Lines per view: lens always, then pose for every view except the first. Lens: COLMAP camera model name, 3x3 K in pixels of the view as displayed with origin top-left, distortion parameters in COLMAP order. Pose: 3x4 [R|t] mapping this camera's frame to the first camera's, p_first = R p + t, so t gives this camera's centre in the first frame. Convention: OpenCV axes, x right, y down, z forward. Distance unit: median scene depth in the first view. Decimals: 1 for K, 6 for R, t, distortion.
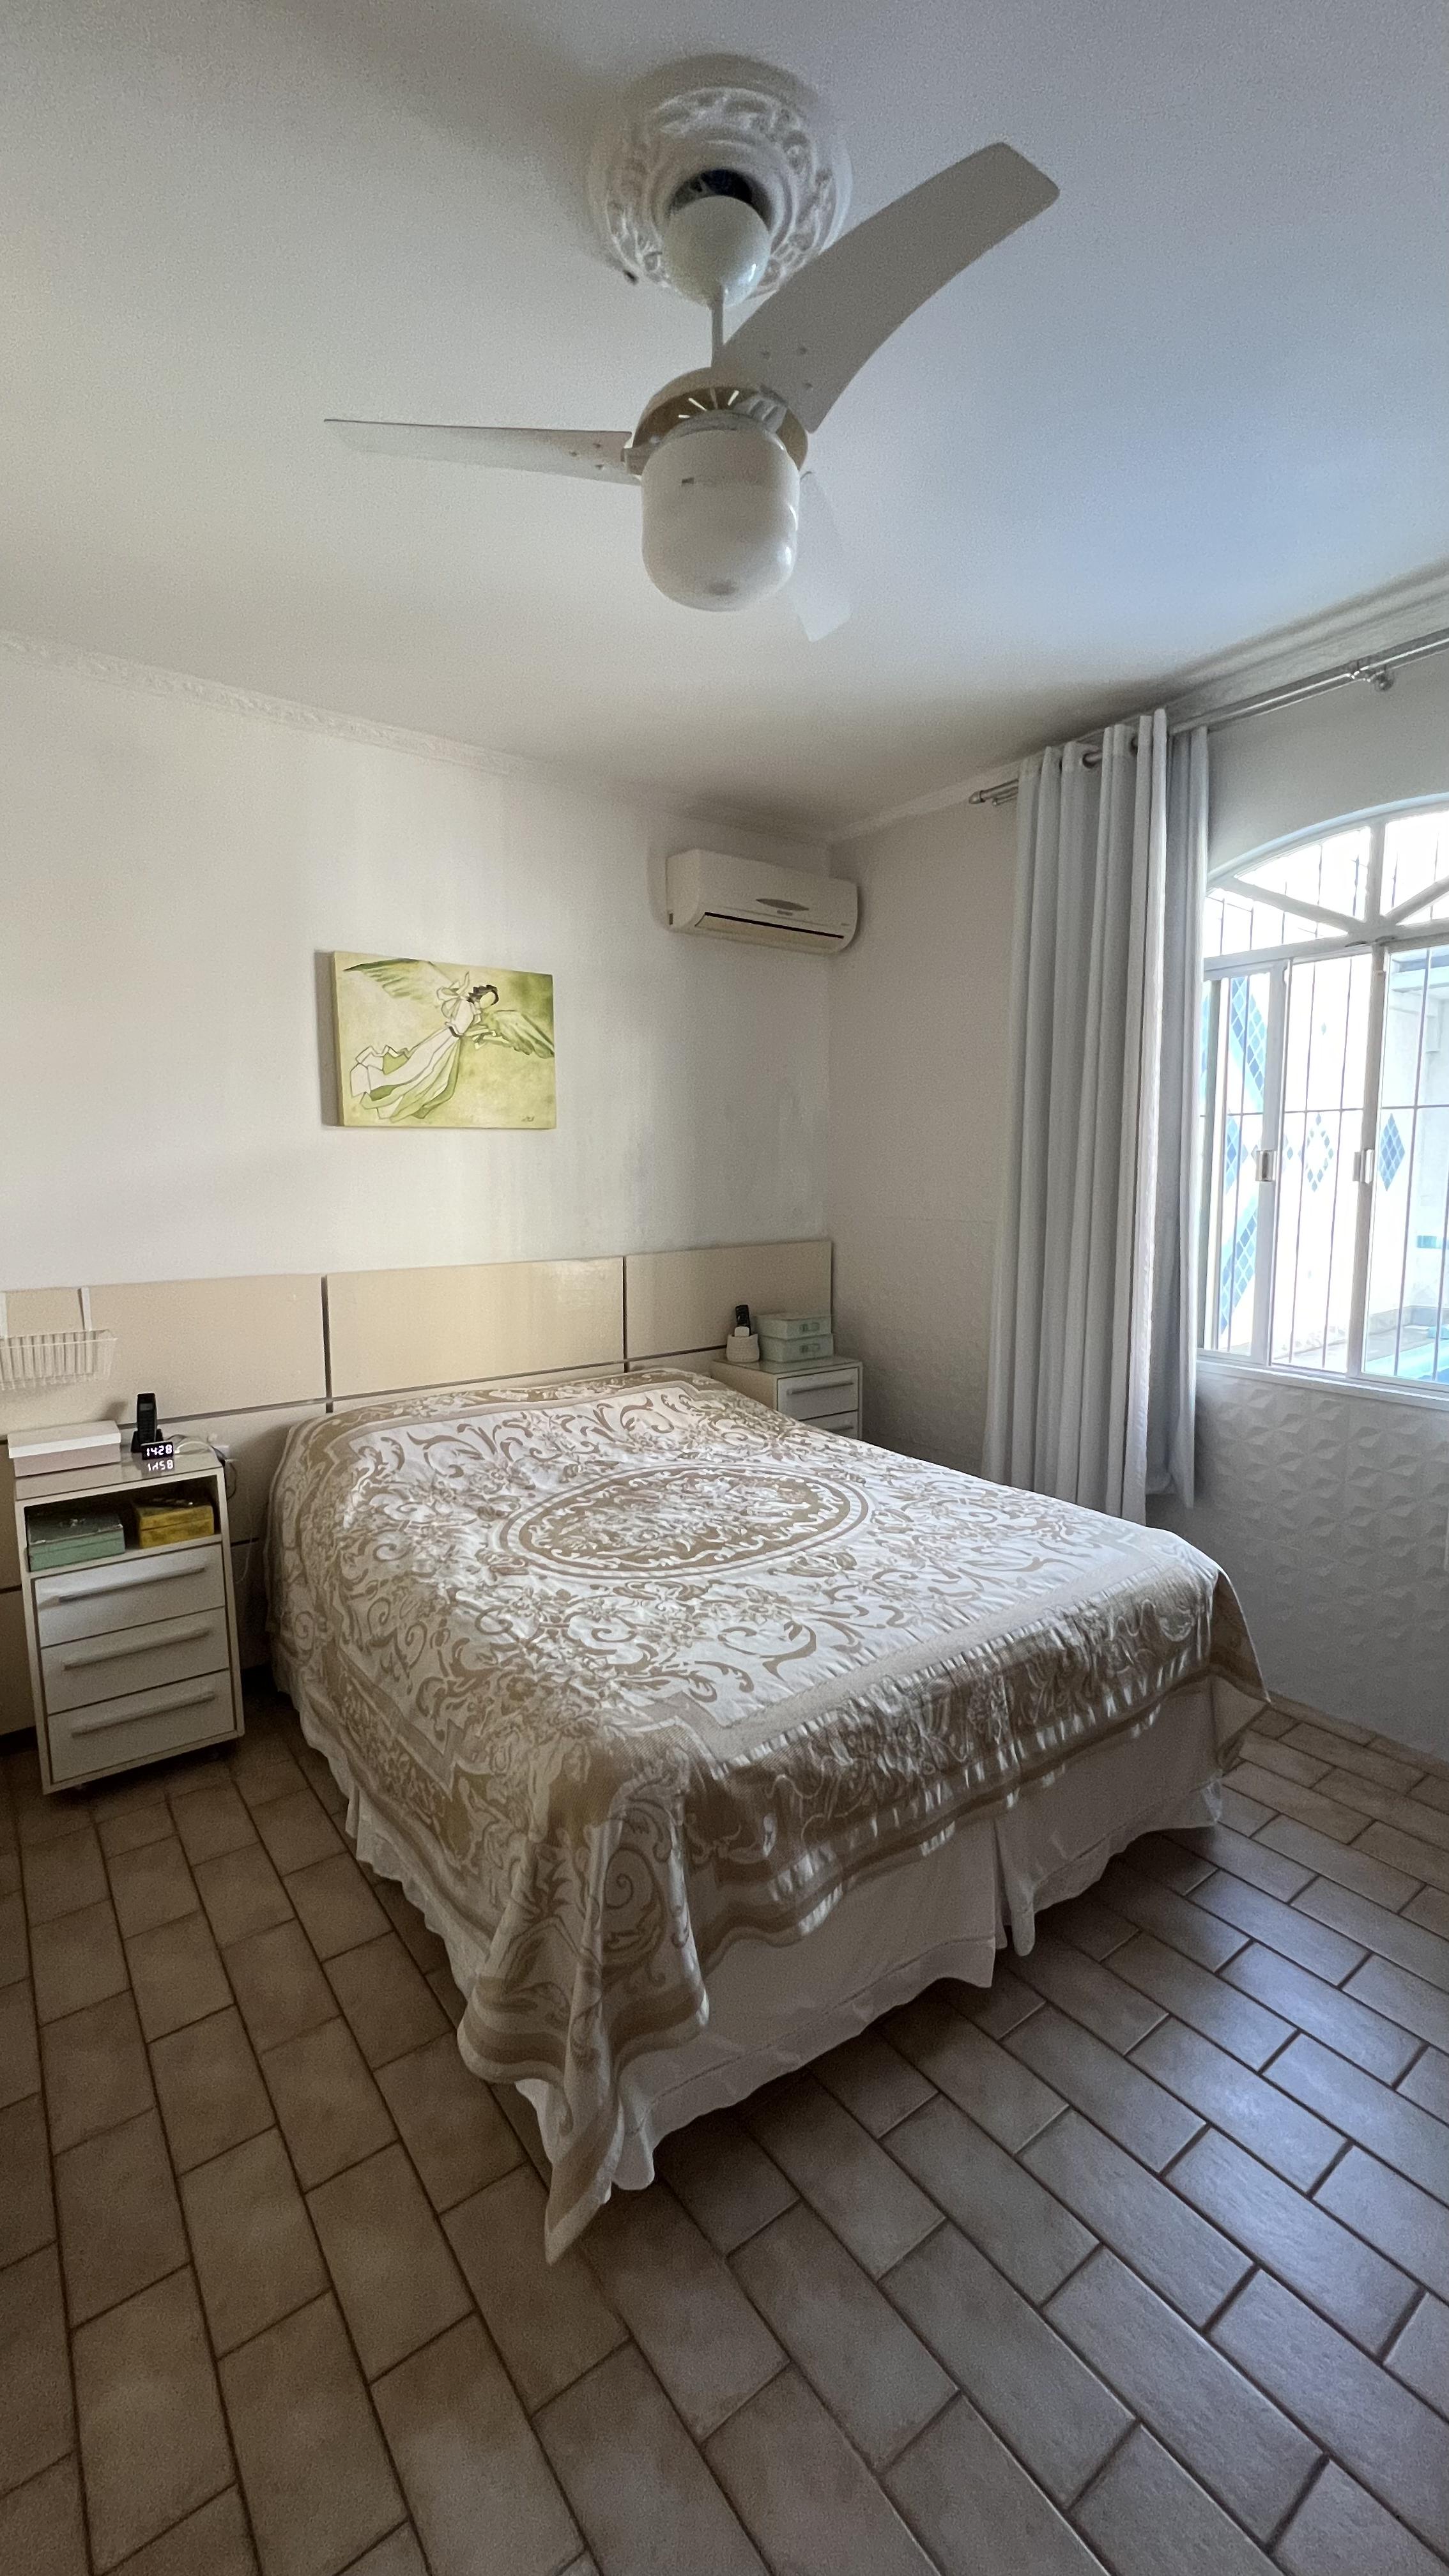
lens RADIAL K [[1026.6, 0, 711.9], [0, 1026.6, 1293.8], [0, 0, 1]] dist [-0.005072, 0.001049]
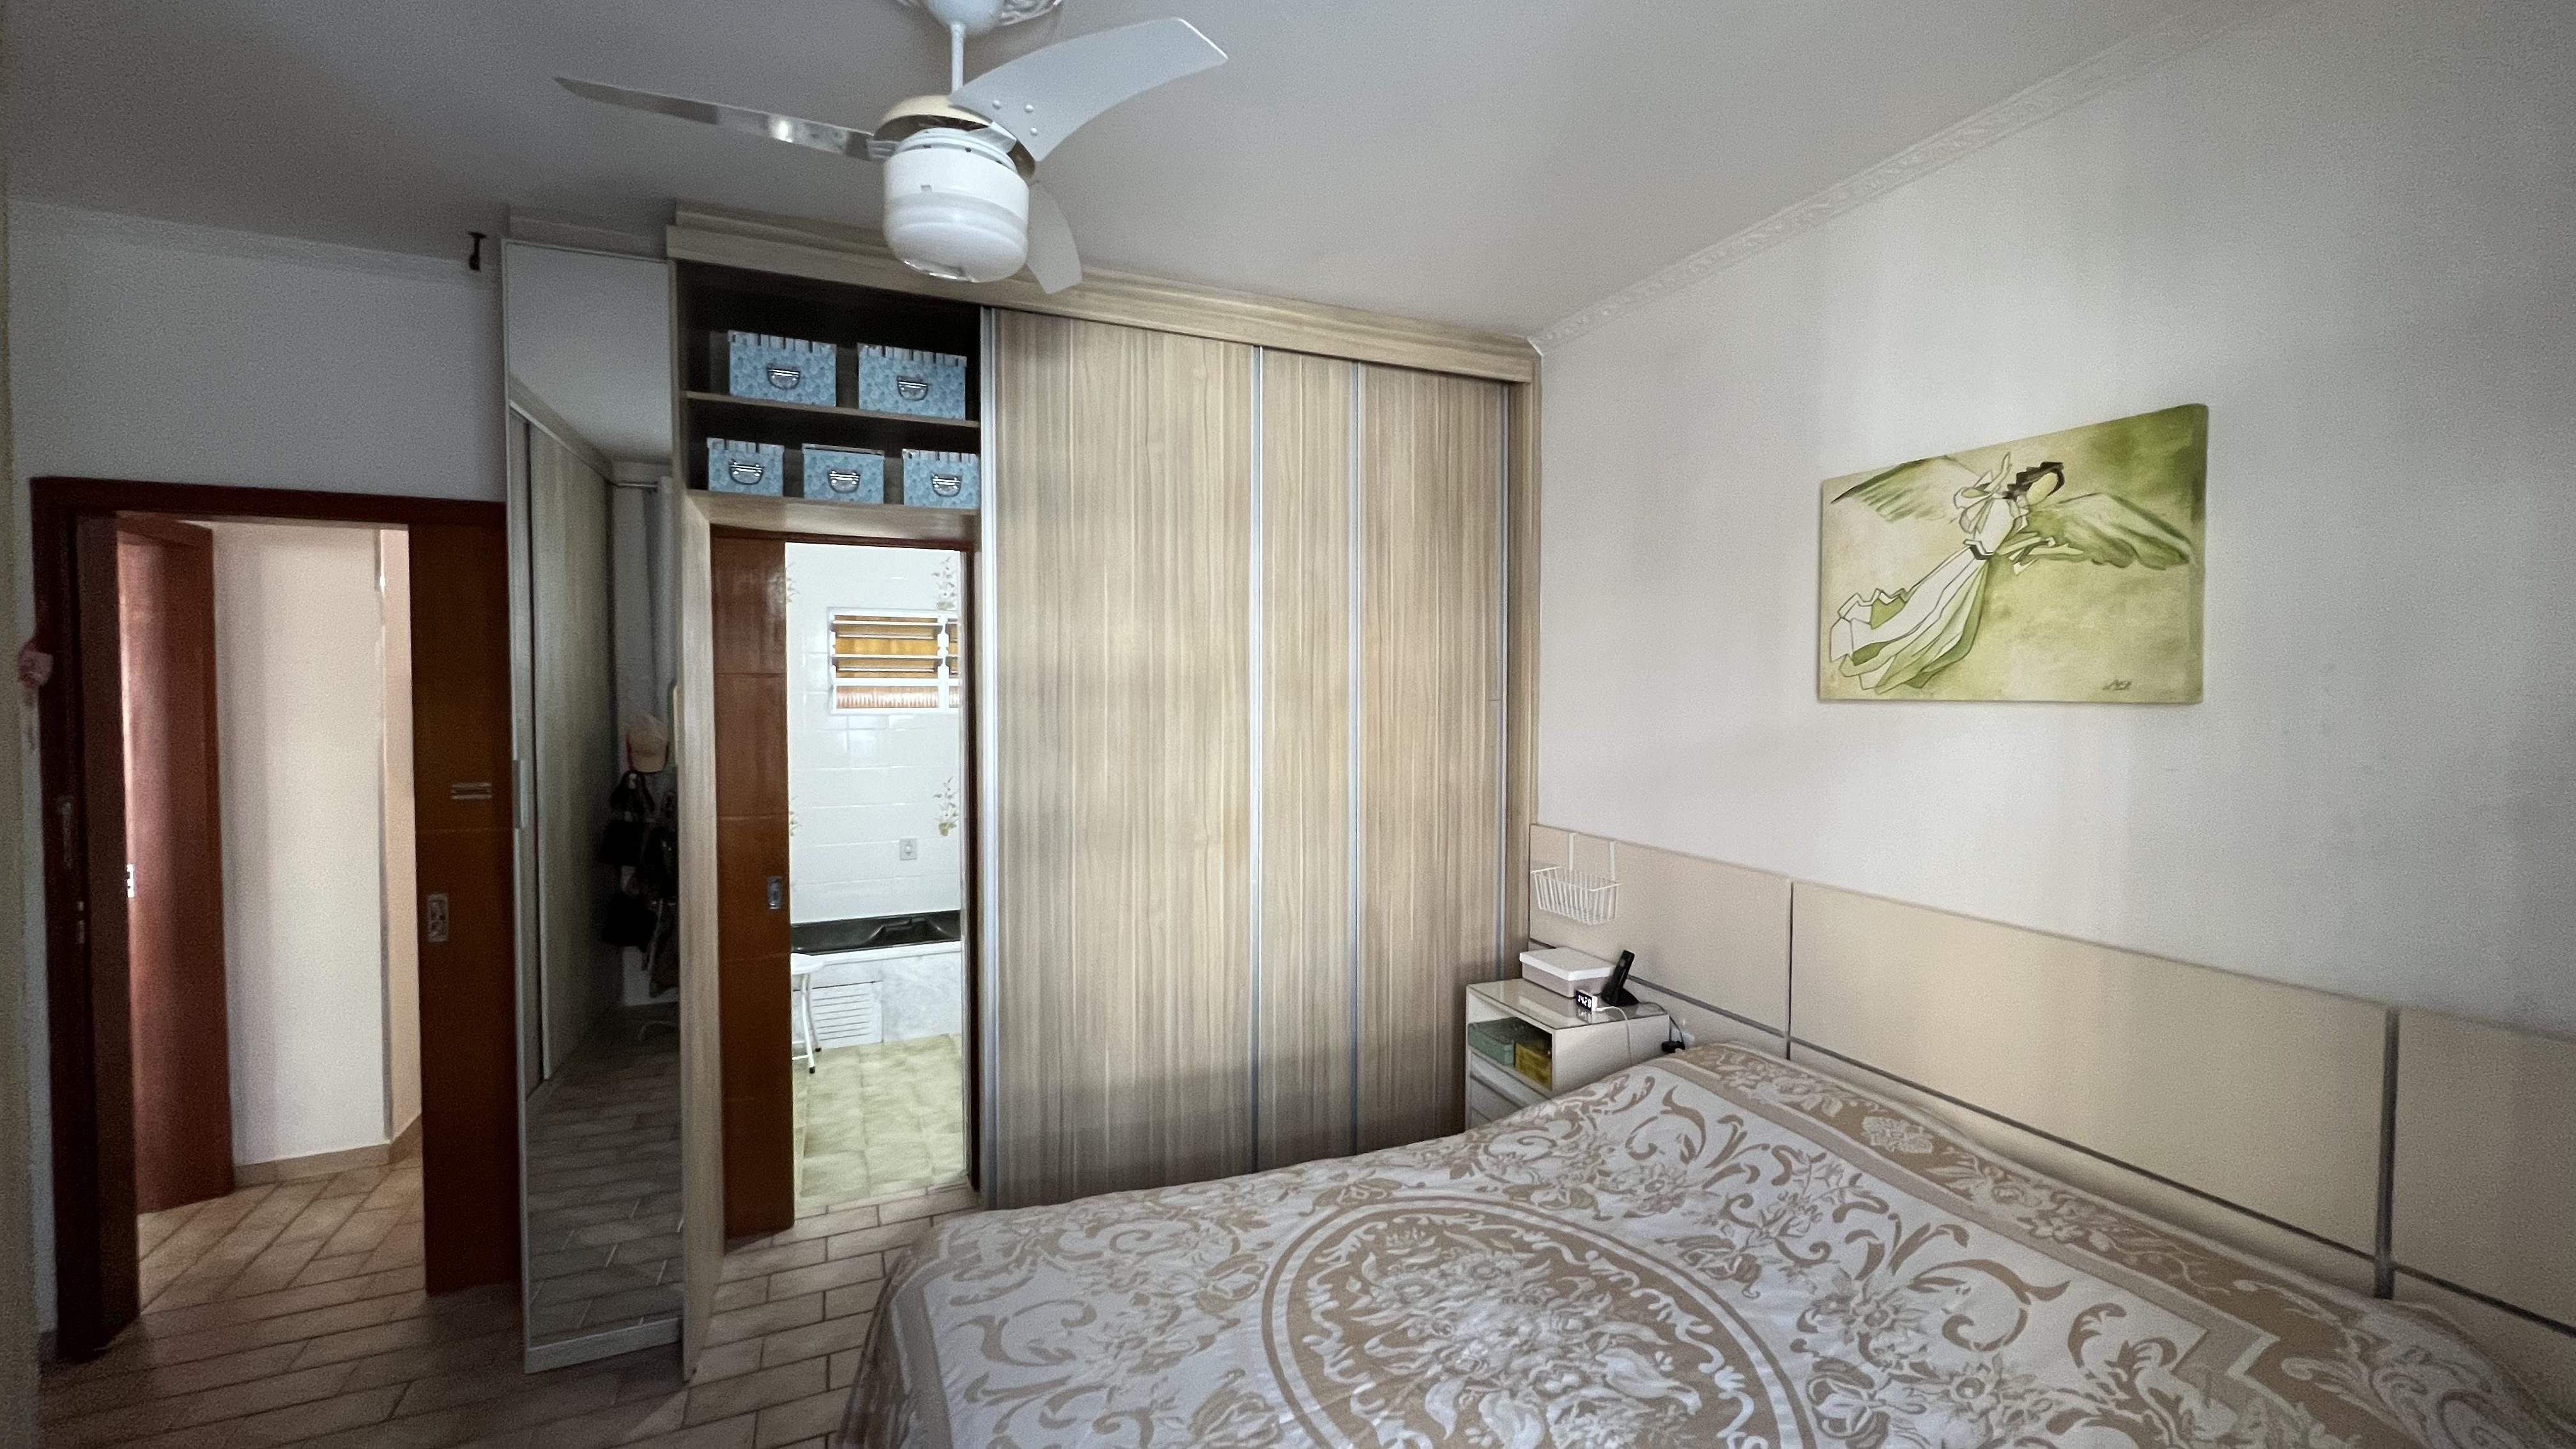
lens RADIAL K [[1026.6, 0, 1292.5], [0, 1026.6, 712.1], [0, 0, 1]] dist [-0.005072, 0.001049]
pose [[-0.214513, 0.030398, -0.976248, 0.541801], [-0.125332, 0.990396, 0.058378, -0.164115], [0.968646, 0.134878, -0.208643, 0.855593]]
